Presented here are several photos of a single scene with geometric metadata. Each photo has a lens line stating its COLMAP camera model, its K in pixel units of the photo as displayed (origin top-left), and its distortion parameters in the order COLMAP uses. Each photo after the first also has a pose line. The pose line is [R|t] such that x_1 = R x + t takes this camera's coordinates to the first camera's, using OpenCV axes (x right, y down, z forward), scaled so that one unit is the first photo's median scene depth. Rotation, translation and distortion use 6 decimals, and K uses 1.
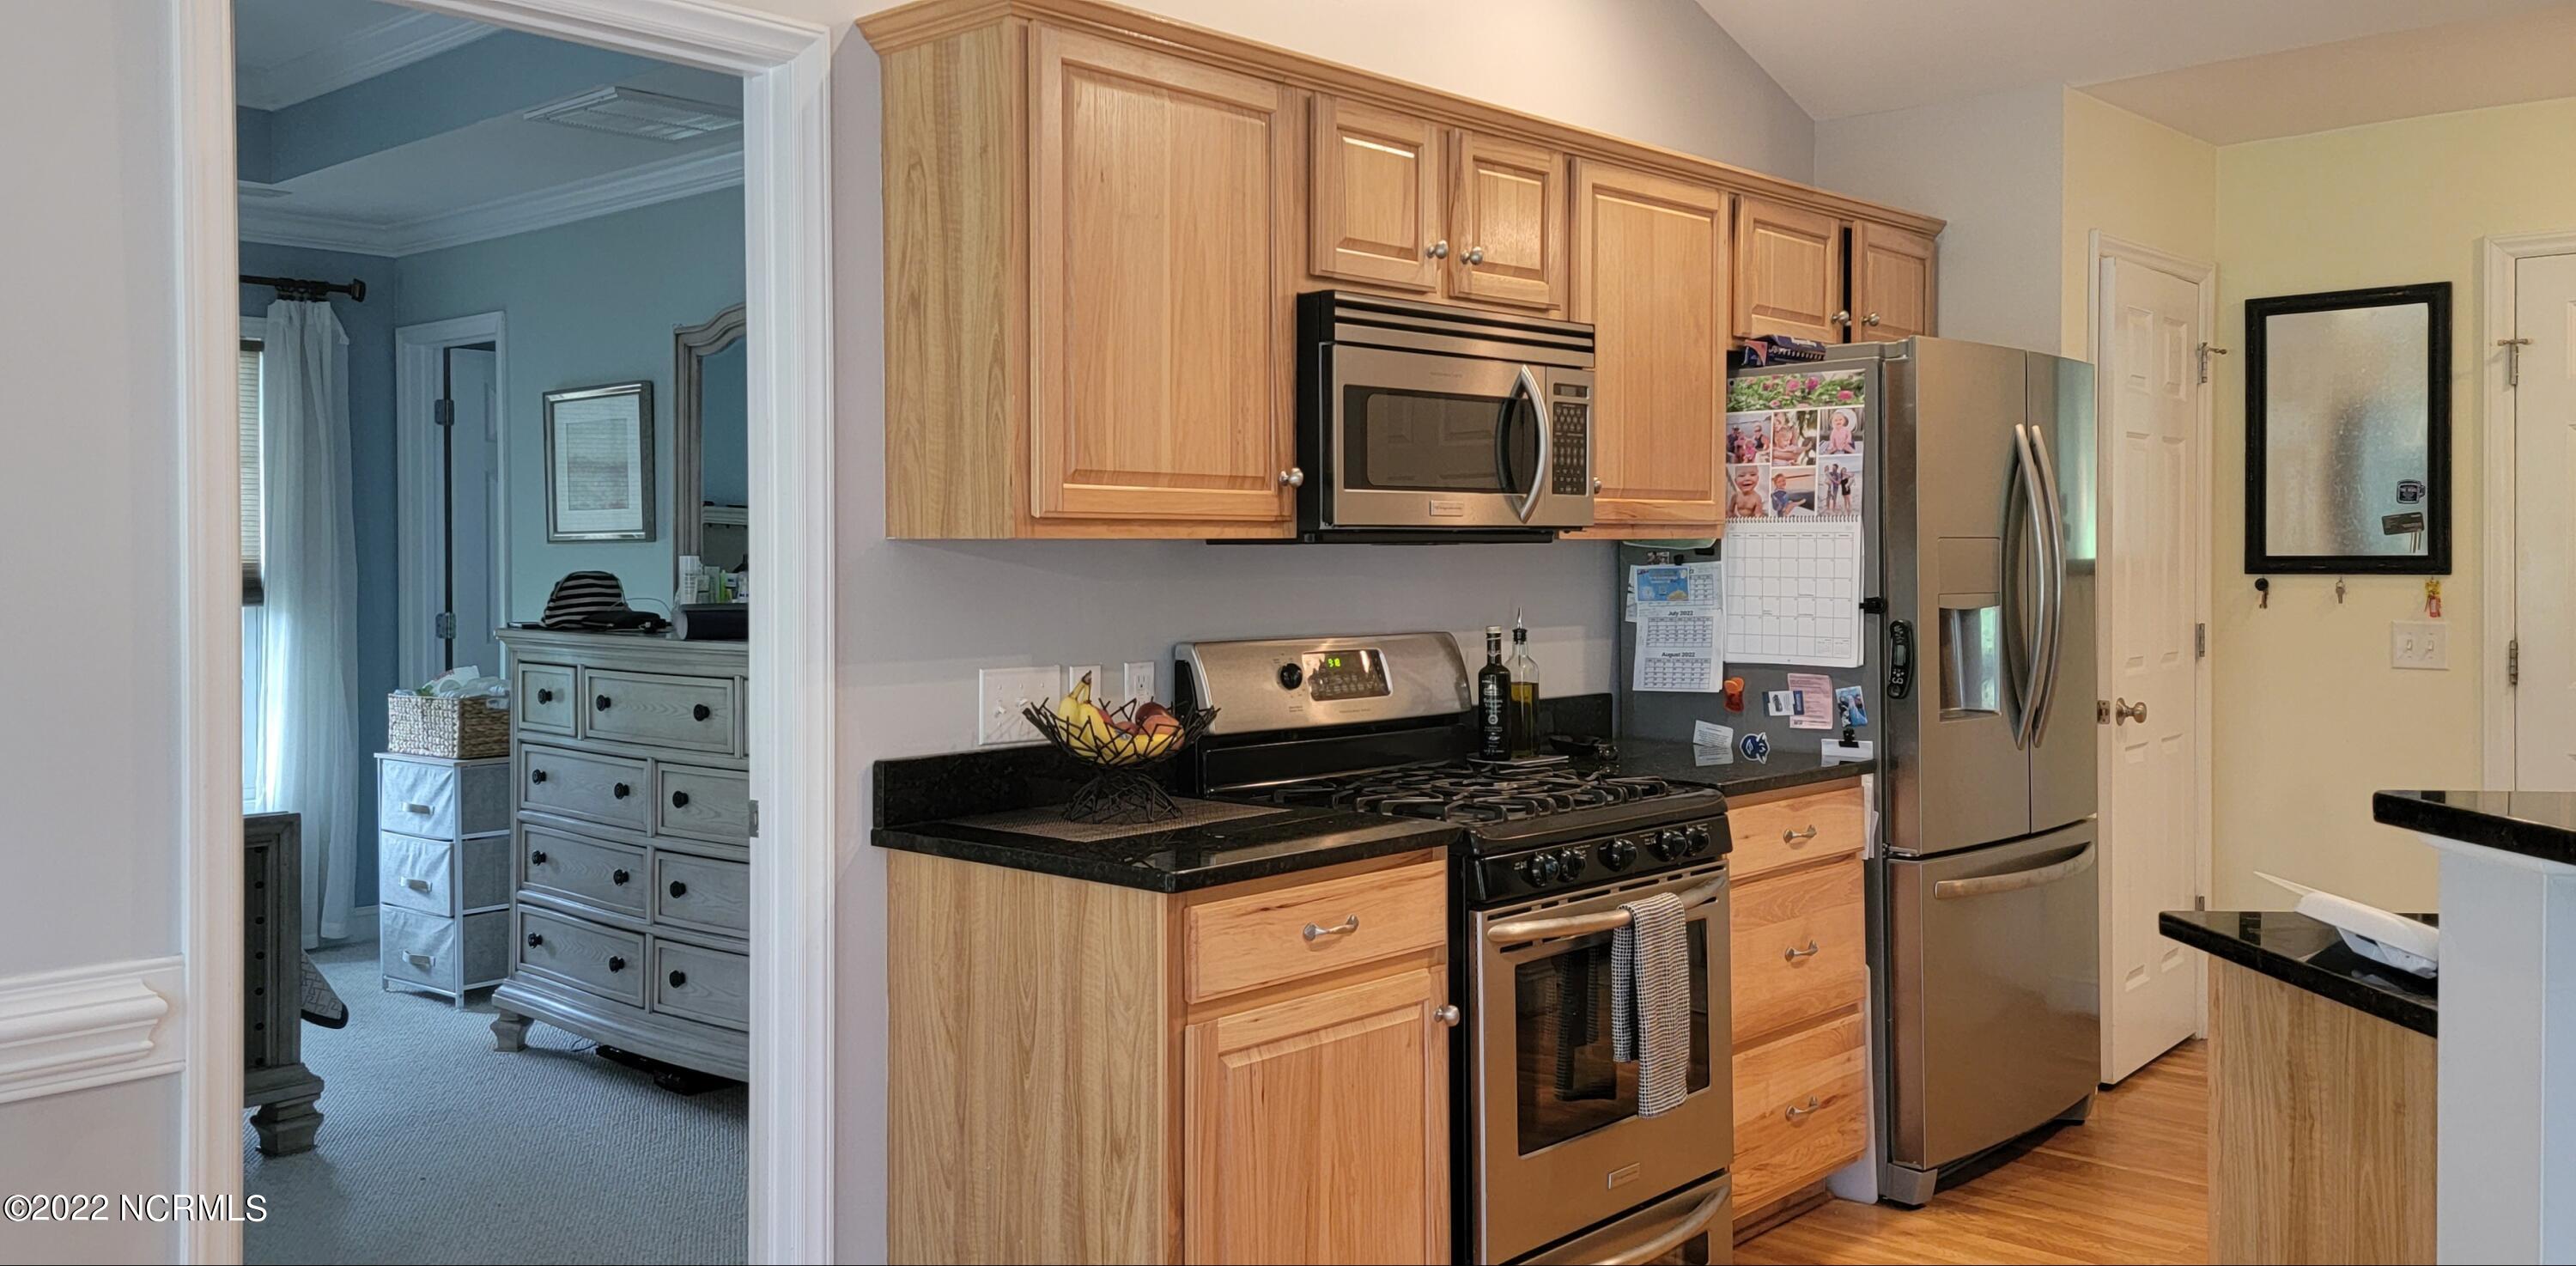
lens RADIAL K [[2016.7, 0, 1286.9], [0, 2016.7, 577.1], [0, 0, 1]] dist [0.006433, -0.000222]
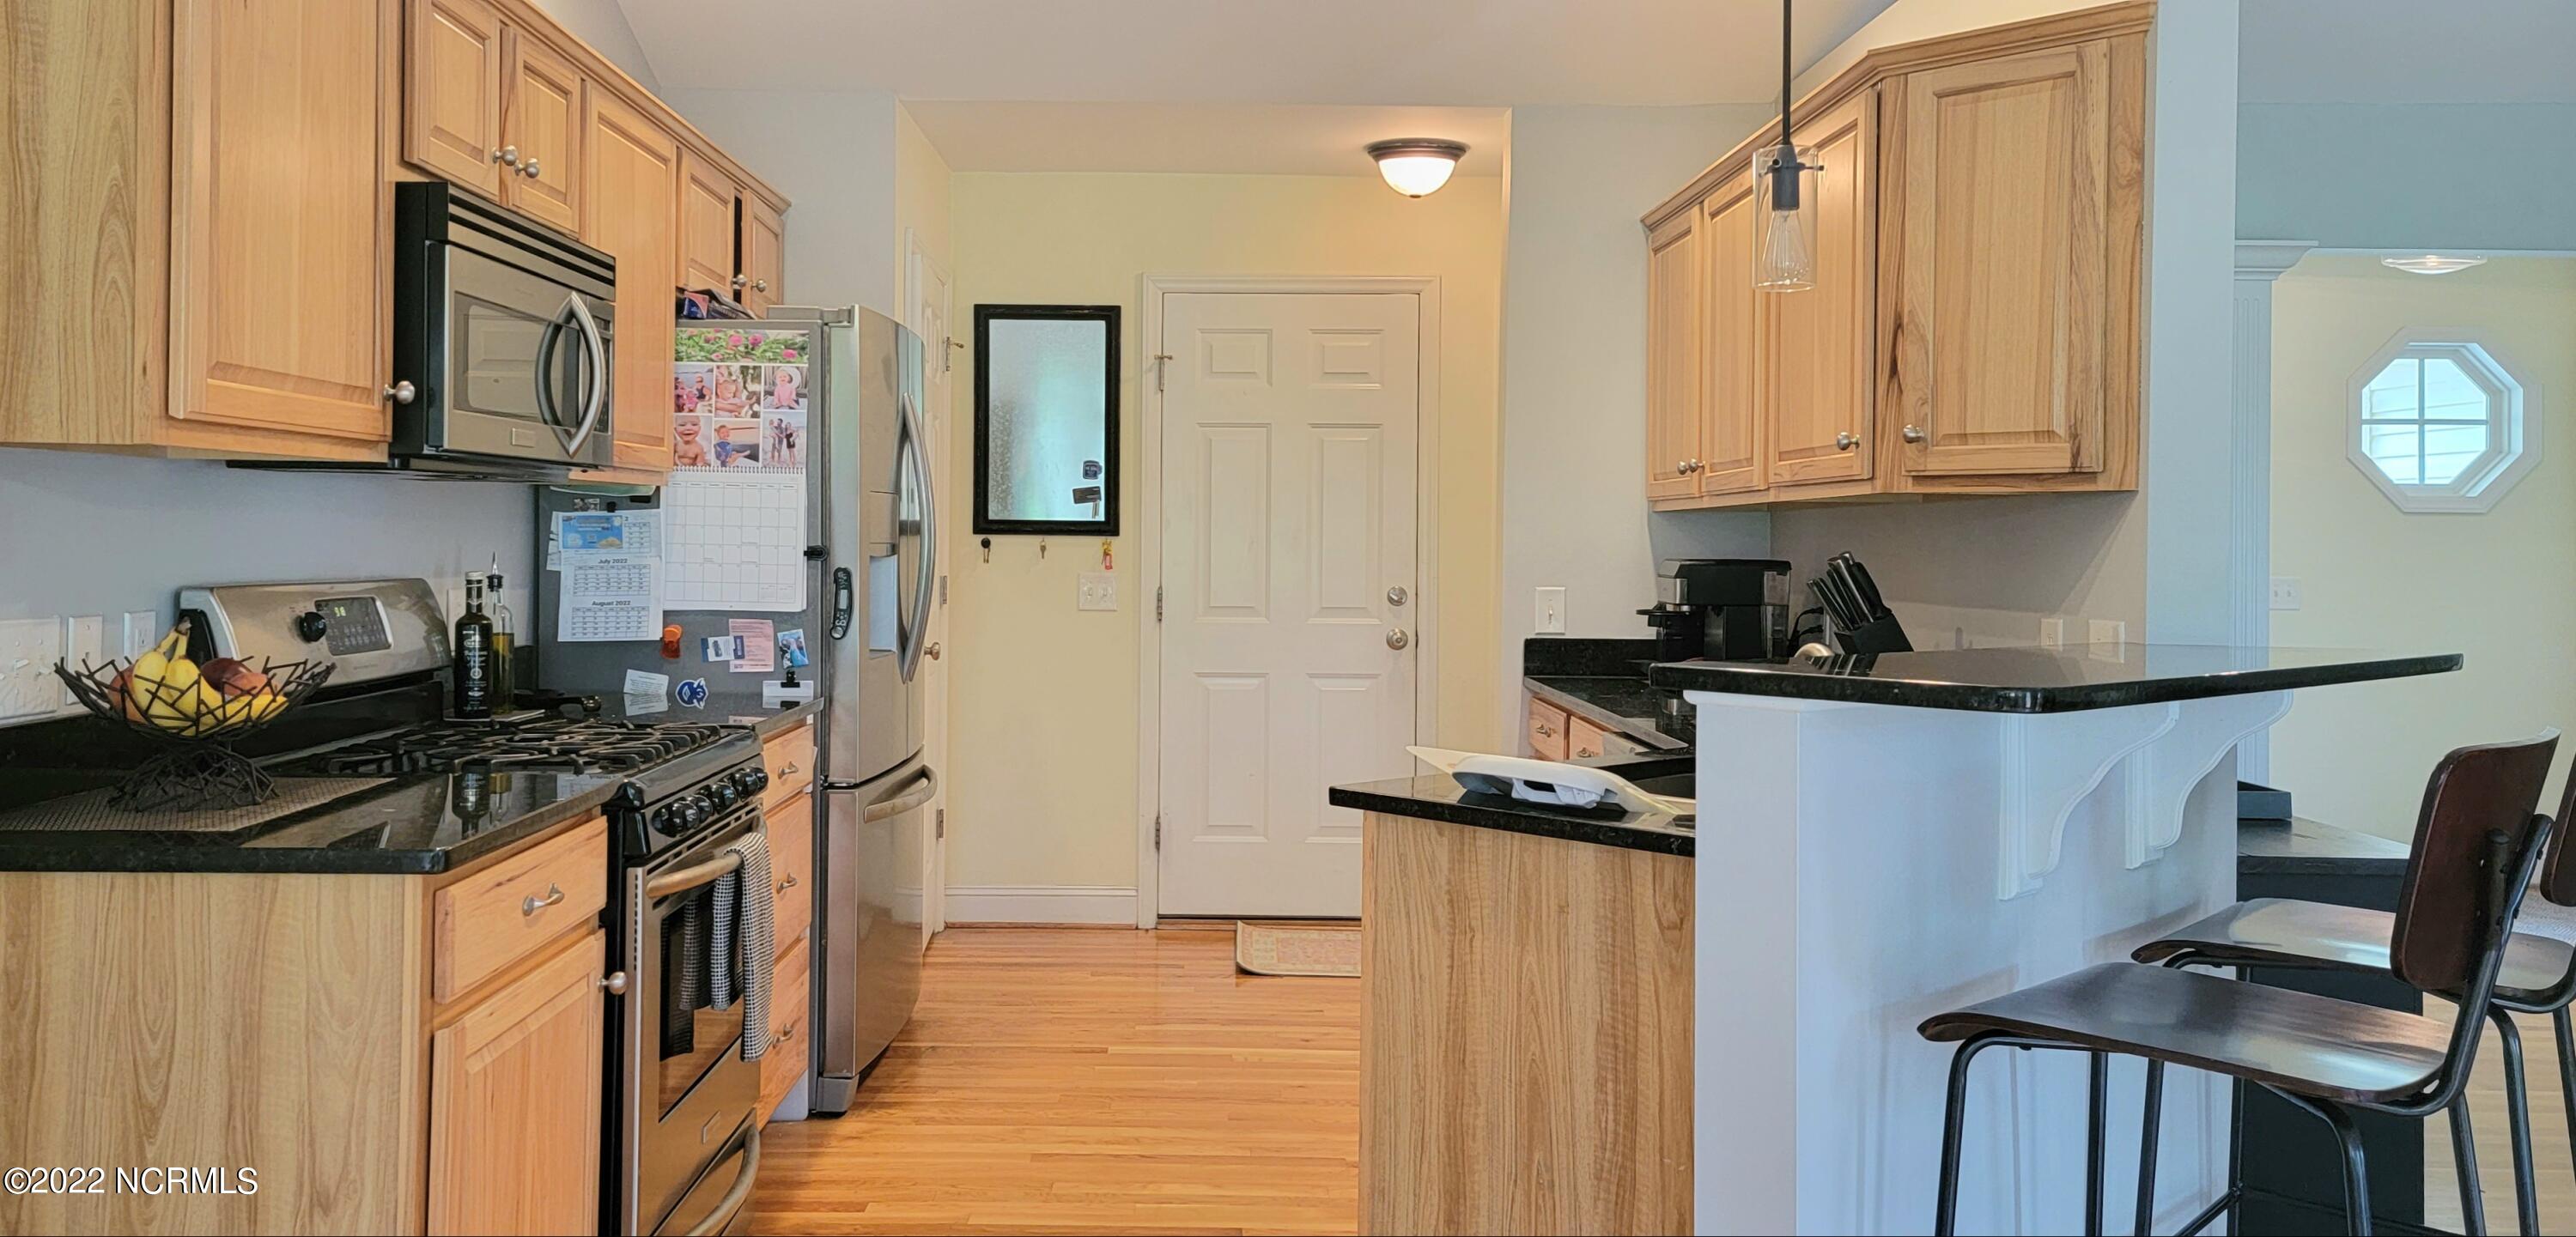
lens RADIAL K [[1865.7, 0, 1289.5], [0, 1865.7, 529.1], [0, 0, 1]] dist [0.057363, -0.082019]
pose [[0.702617, 0.014782, 0.711415, -0.234918], [-0.005585, 0.999868, -0.015260, 0.014932], [-0.711546, 0.006749, 0.702607, 0.125982]]
